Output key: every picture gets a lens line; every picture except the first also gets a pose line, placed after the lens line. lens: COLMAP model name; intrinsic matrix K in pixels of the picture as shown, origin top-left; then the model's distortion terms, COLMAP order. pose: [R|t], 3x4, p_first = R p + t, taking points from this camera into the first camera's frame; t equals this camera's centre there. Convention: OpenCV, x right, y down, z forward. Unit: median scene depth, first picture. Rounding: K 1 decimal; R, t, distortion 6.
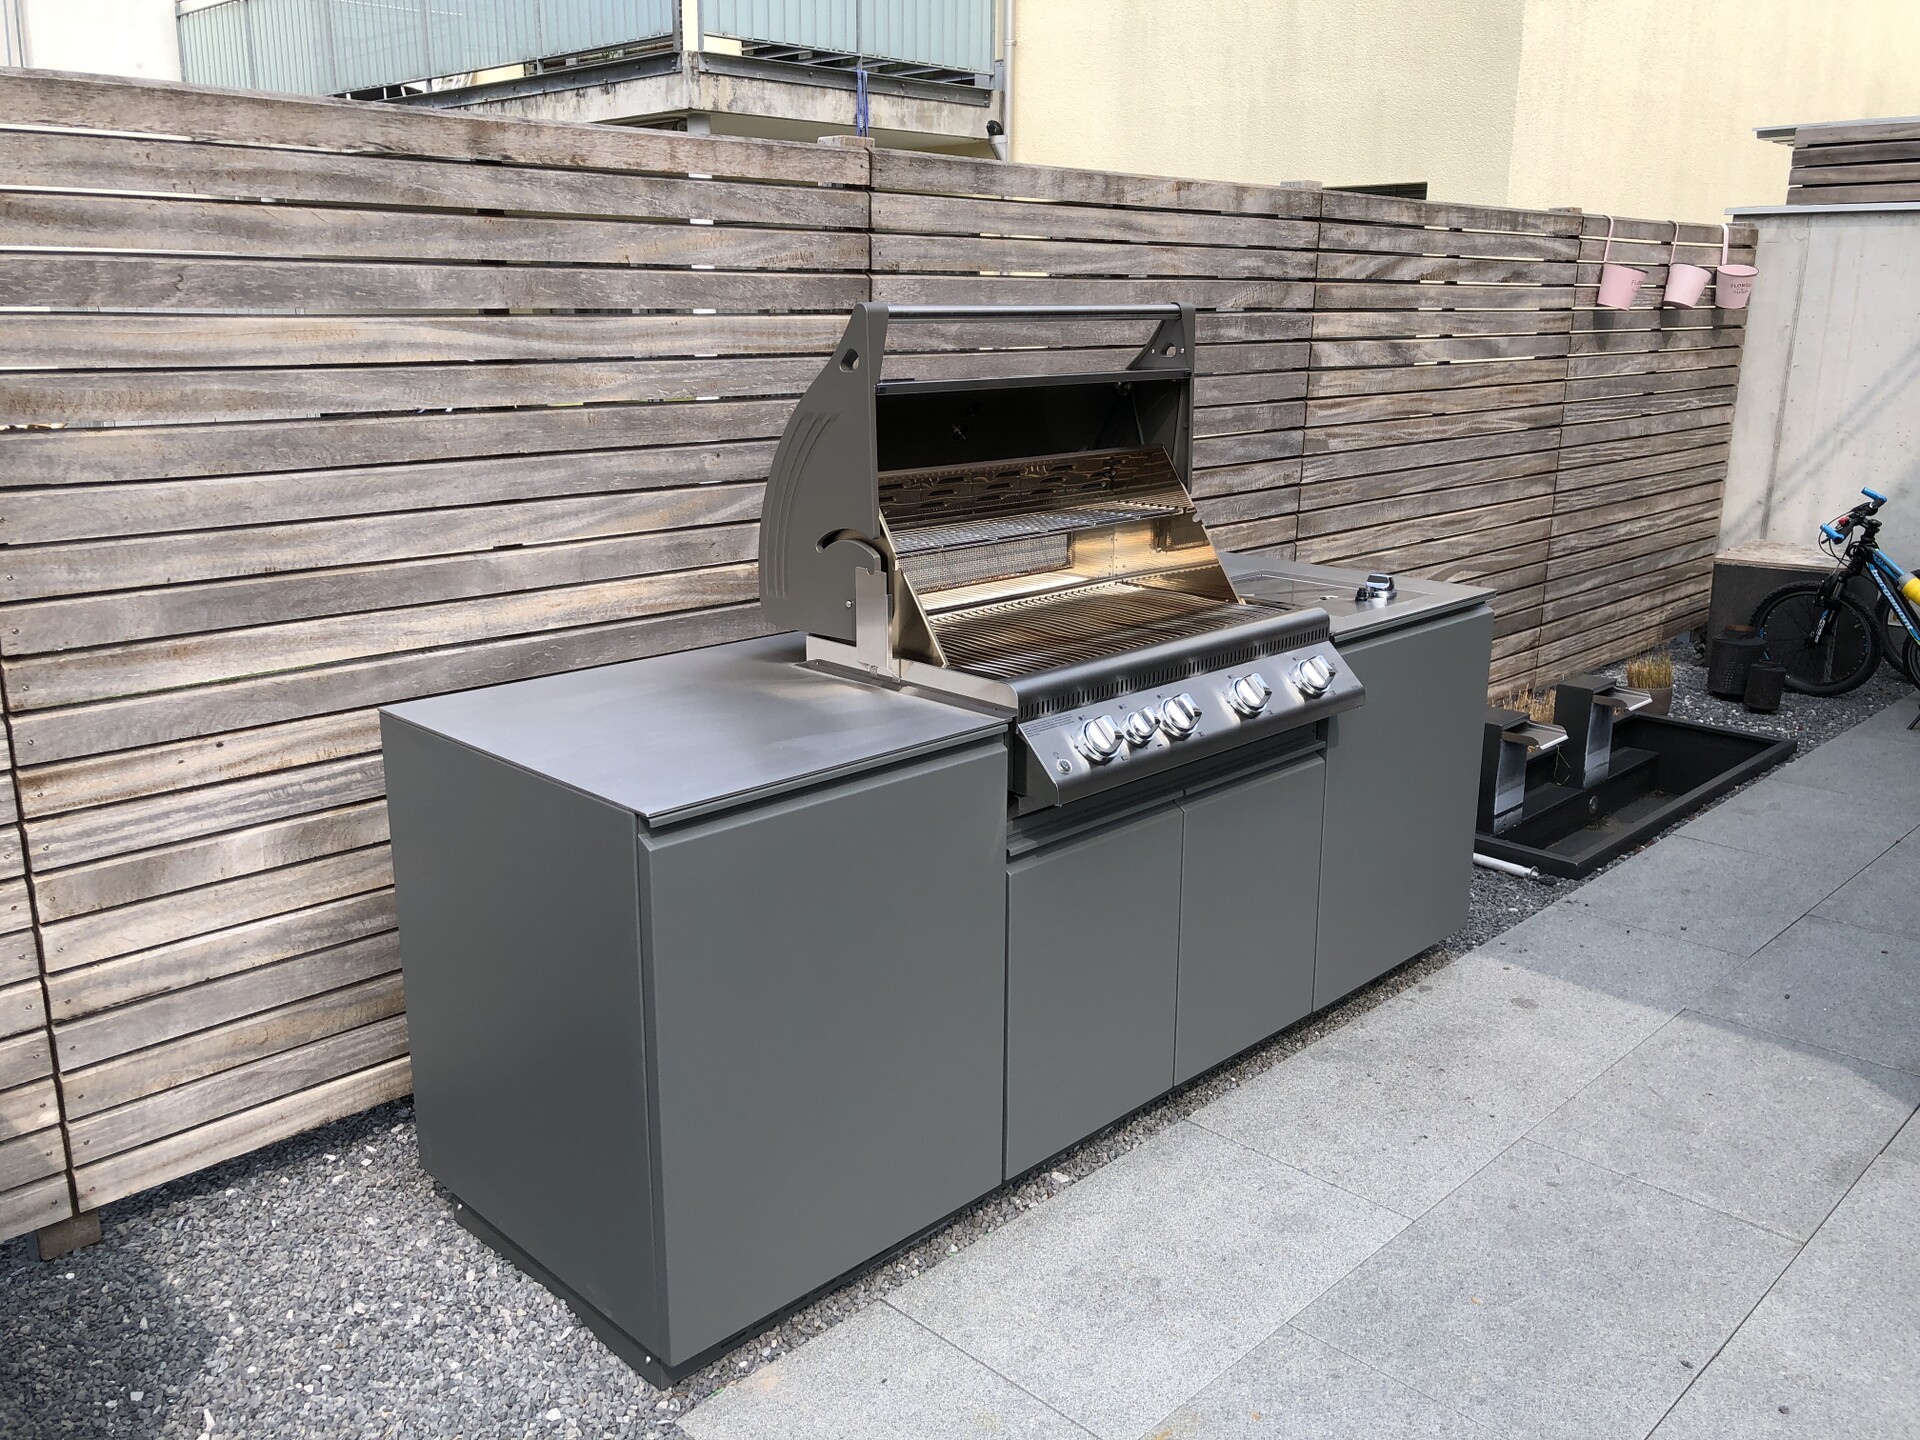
lens RADIAL K [[1601.2, 0, 960.0], [0, 1601.2, 720.0], [0, 0, 1]] dist [-0.002673, 0.006293]
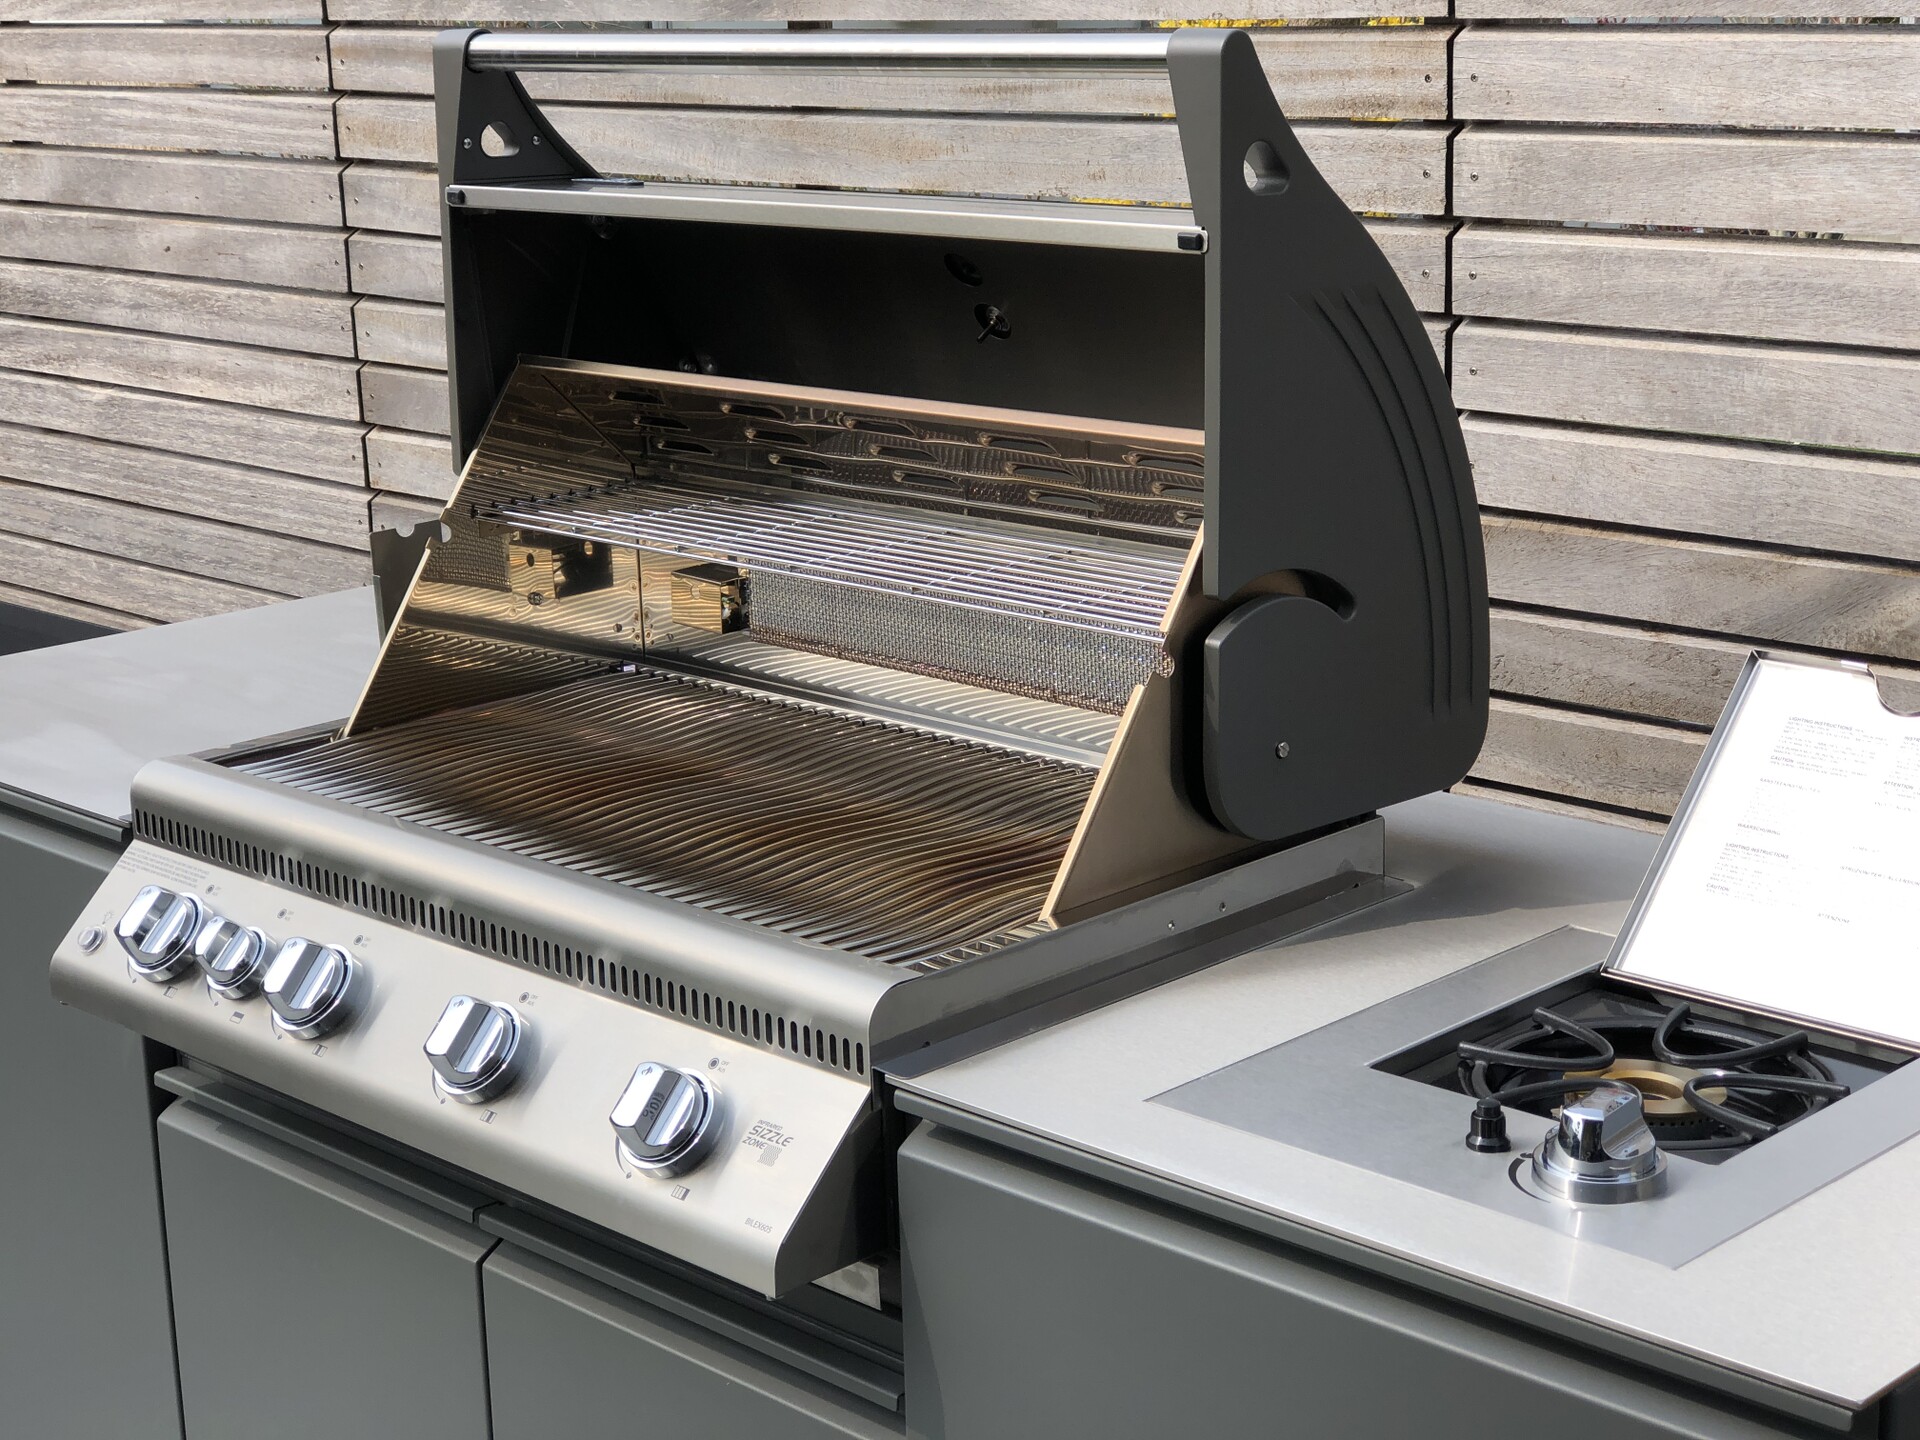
lens RADIAL K [[3138.6, 0, 960.0], [0, 3138.6, 720.0], [0, 0, 1]] dist [-0.022236, 0.639940]
pose [[-0.022043, 0.231807, -0.972512, 0.626635], [-0.226413, 0.946318, 0.230695, -0.202325], [0.973782, 0.225274, 0.031625, 0.743085]]
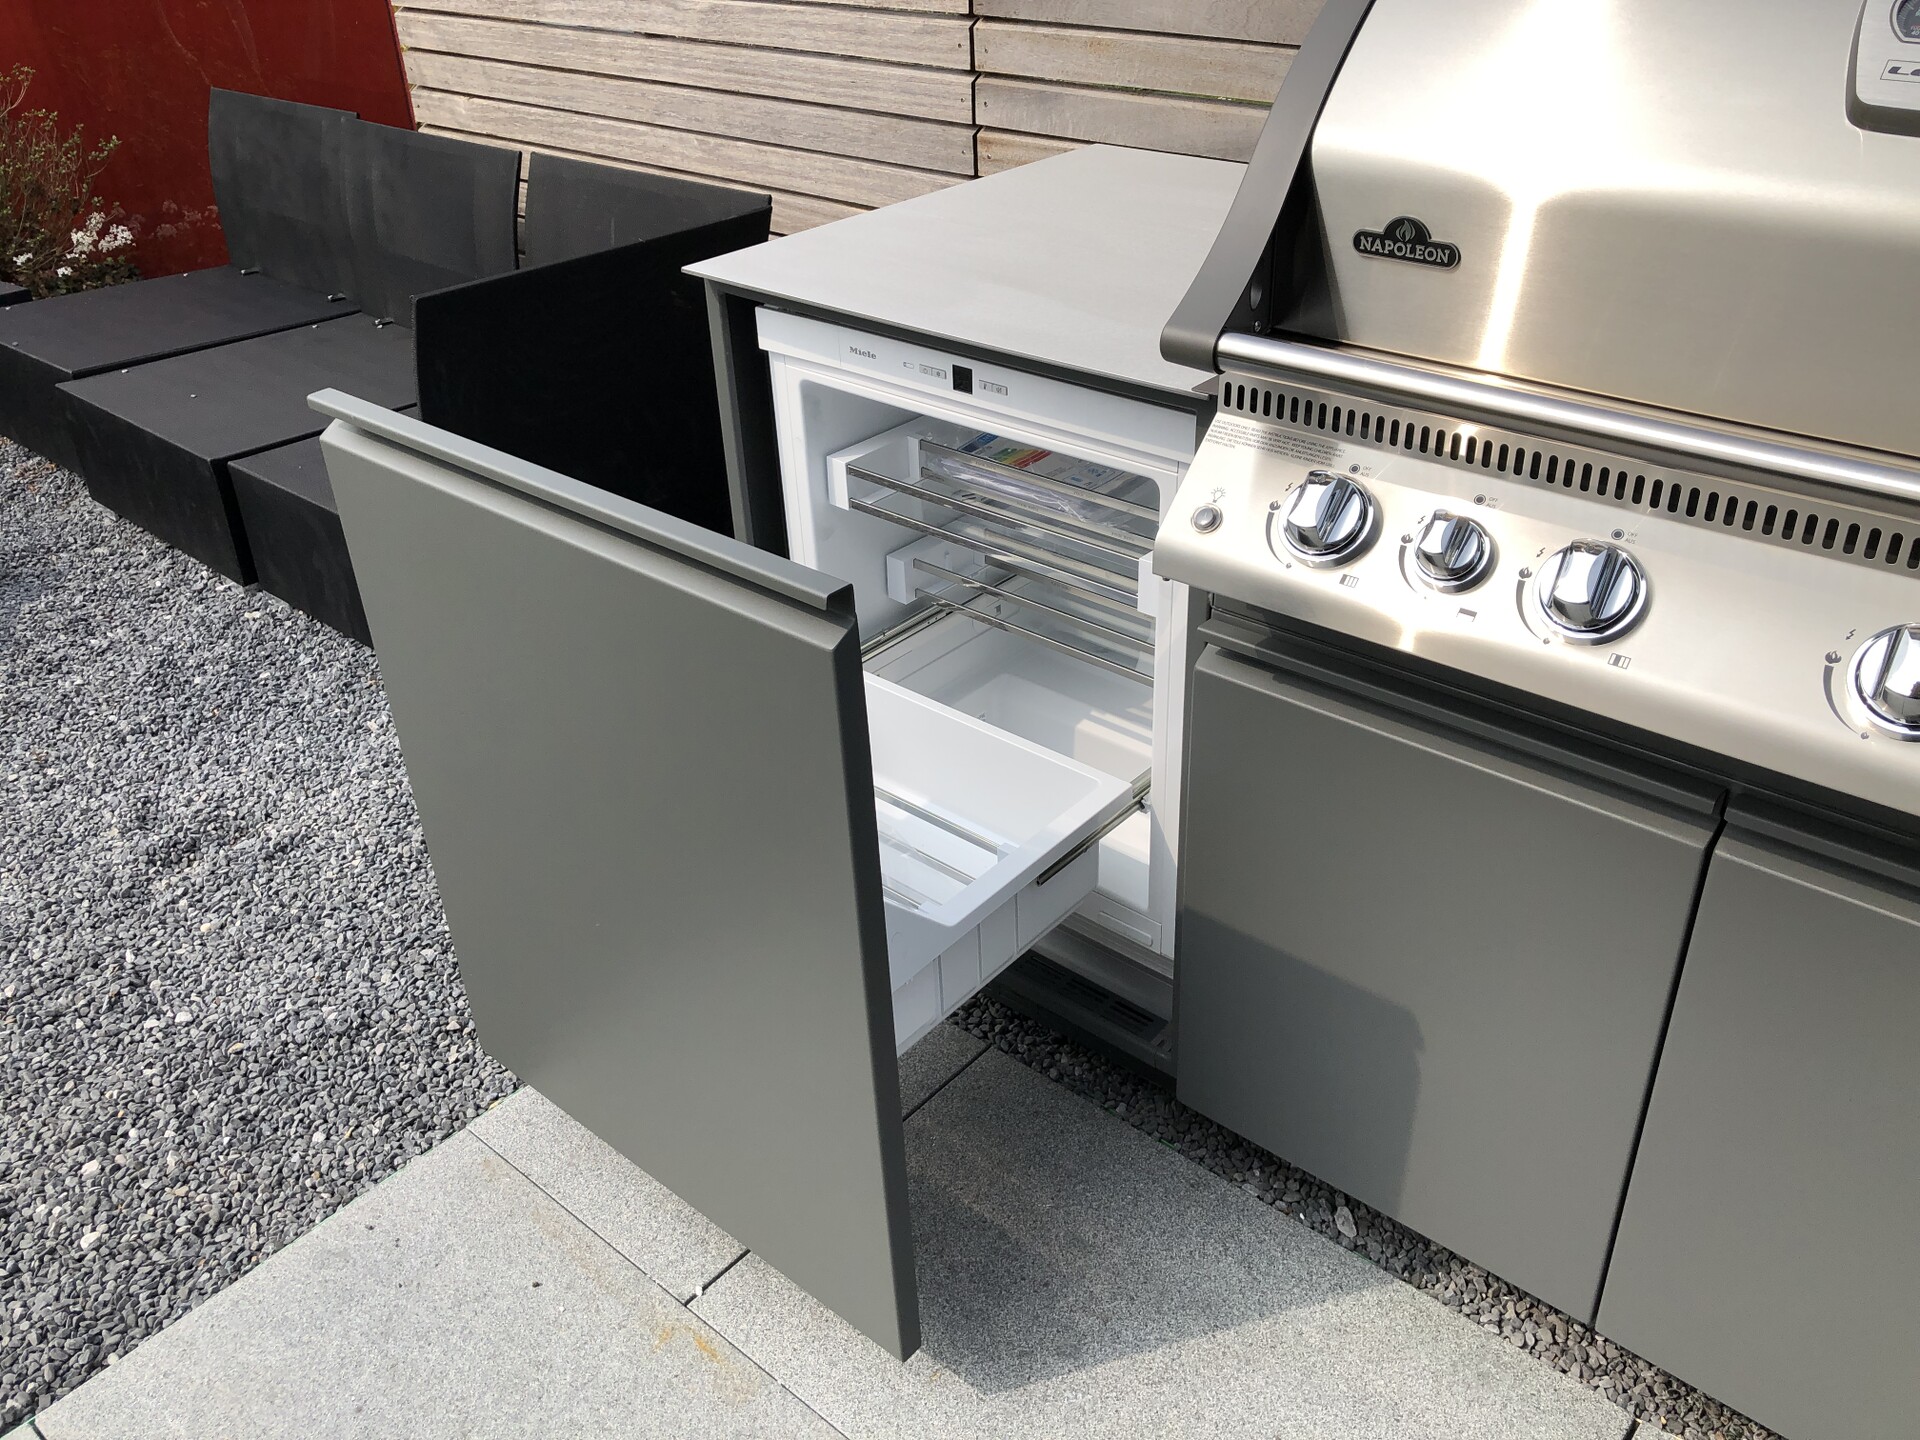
lens RADIAL K [[1601.2, 0, 960.0], [0, 1601.2, 720.0], [0, 0, 1]] dist [-0.002673, 0.006293]
pose [[0.044023, 0.505275, -0.861835, 0.333806], [-0.221271, 0.846177, 0.484792, -0.090483], [0.974218, 0.169357, 0.149054, 0.519133]]
